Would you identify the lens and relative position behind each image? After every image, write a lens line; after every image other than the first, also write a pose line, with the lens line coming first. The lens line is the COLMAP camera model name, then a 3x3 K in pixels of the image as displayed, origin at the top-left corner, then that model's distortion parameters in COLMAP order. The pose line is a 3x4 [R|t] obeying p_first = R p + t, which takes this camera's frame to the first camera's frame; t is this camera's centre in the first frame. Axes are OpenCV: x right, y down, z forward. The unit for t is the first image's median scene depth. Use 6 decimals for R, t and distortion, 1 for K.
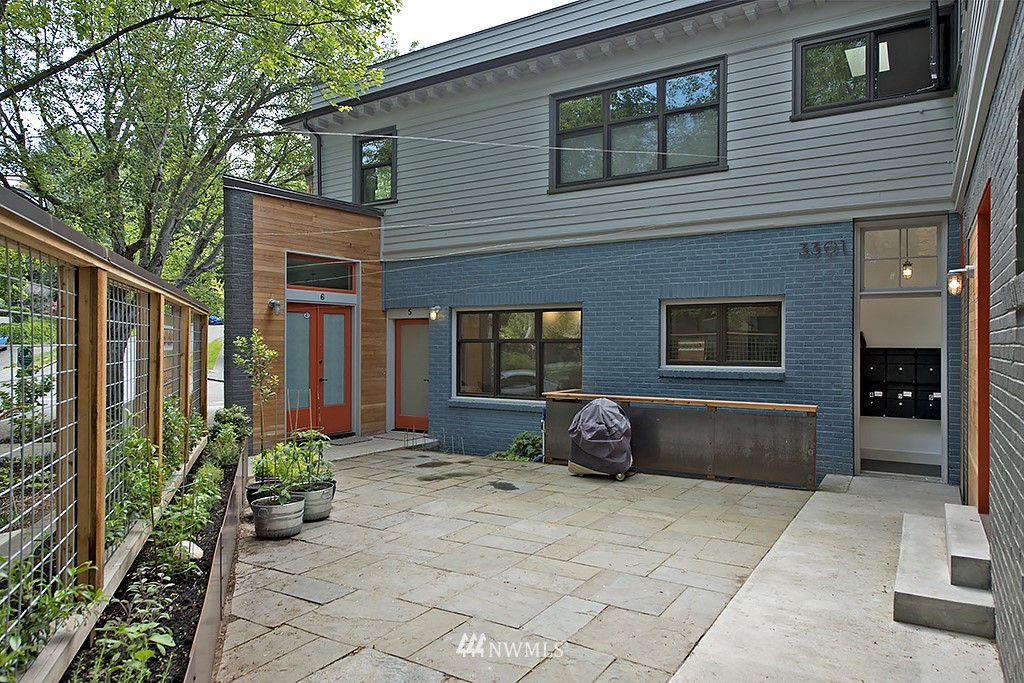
lens RADIAL K [[685.2, 0, 512.0], [0, 685.2, 341.5], [0, 0, 1]] dist [-0.004731, -0.002003]
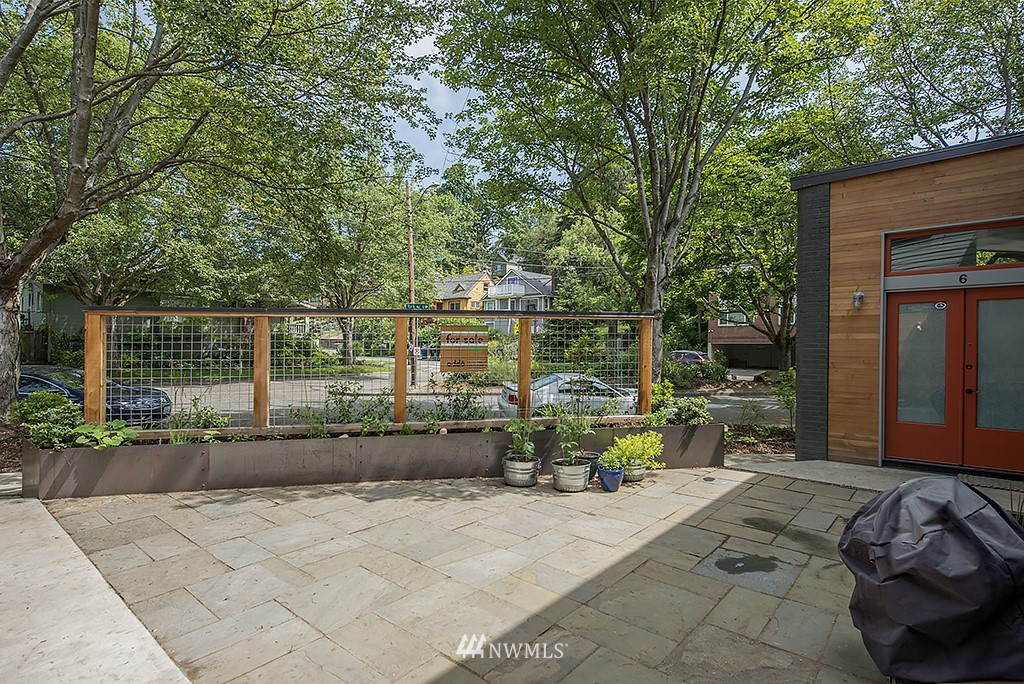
lens RADIAL K [[507.8, 0, 512.0], [0, 507.8, 342.0], [0, 0, 1]] dist [0.001852, 0.000645]
pose [[-0.154278, -0.003644, -0.988021, 0.804541], [0.004212, 0.999982, -0.004346, 0.008173], [0.988018, -0.004832, -0.154260, 1.403438]]
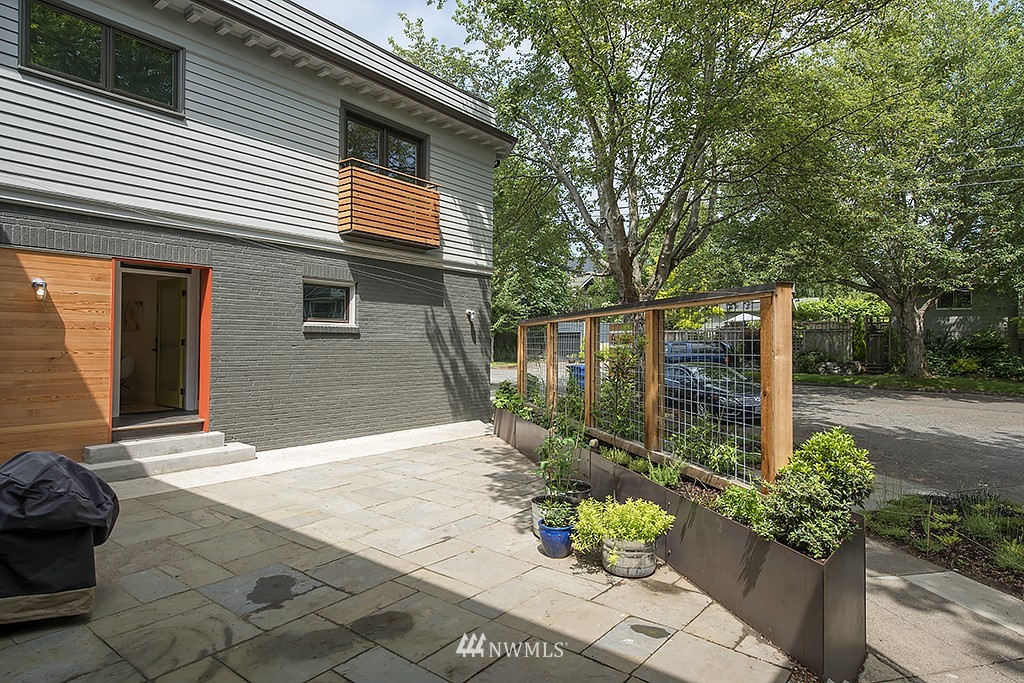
lens RADIAL K [[577.9, 0, 512.0], [0, 577.9, 341.5], [0, 0, 1]] dist [0.005351, 0.001615]
pose [[-0.994690, -0.008856, 0.102536, -0.379717], [-0.009683, 0.999925, -0.007564, 0.007843], [-0.102461, -0.008516, -0.994701, 2.361998]]
